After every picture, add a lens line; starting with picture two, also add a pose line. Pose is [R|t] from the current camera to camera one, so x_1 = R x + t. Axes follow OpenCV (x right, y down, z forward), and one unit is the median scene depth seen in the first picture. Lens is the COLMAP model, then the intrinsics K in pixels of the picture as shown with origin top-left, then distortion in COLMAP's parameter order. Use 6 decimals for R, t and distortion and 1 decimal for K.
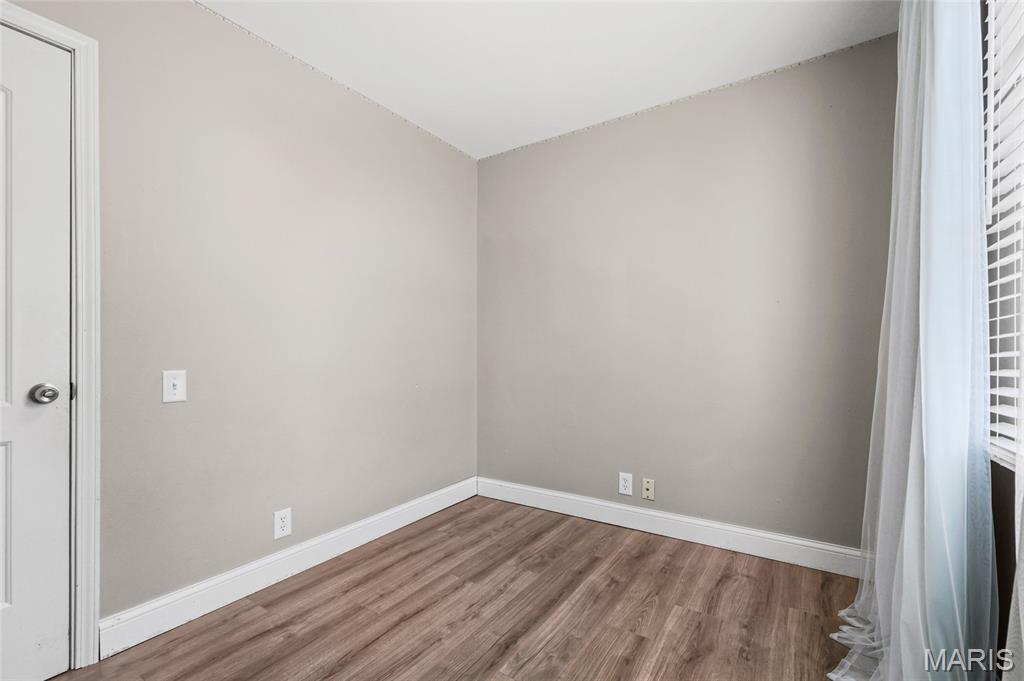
lens RADIAL K [[446.2, 0, 512.0], [0, 446.2, 340.5], [0, 0, 1]] dist [0.001263, 0.000342]
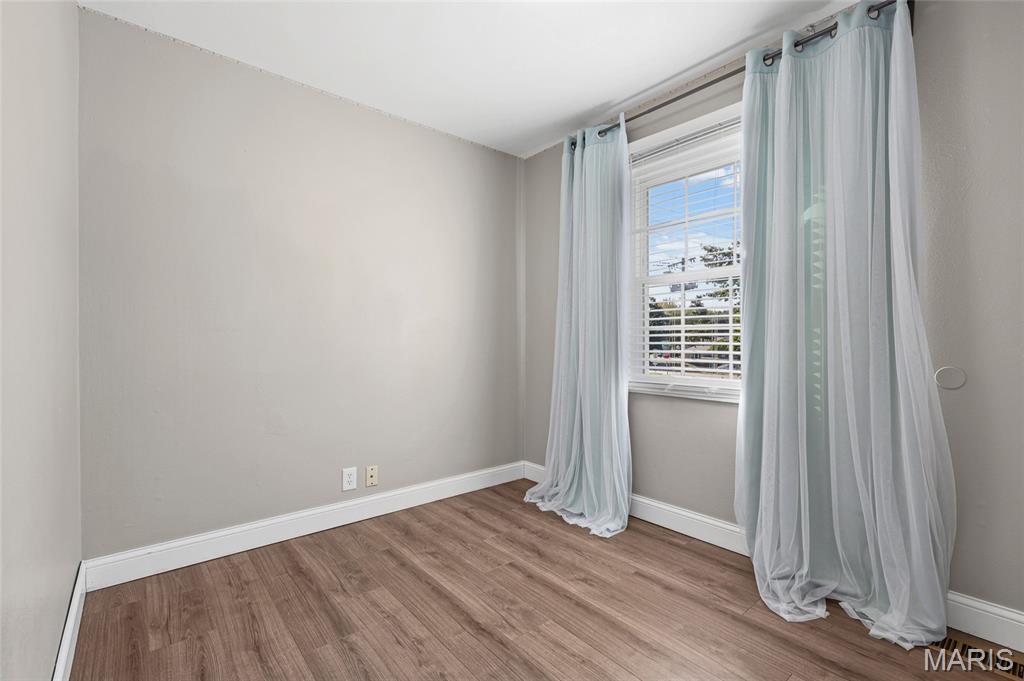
lens RADIAL K [[446.2, 0, 512.0], [0, 446.2, 340.5], [0, 0, 1]] dist [0.001263, 0.000342]
pose [[0.292222, 0.007041, 0.956325, -0.721405], [-0.020377, 0.999792, -0.001135, 0.014713], [-0.956134, -0.019155, 0.292304, 0.475942]]
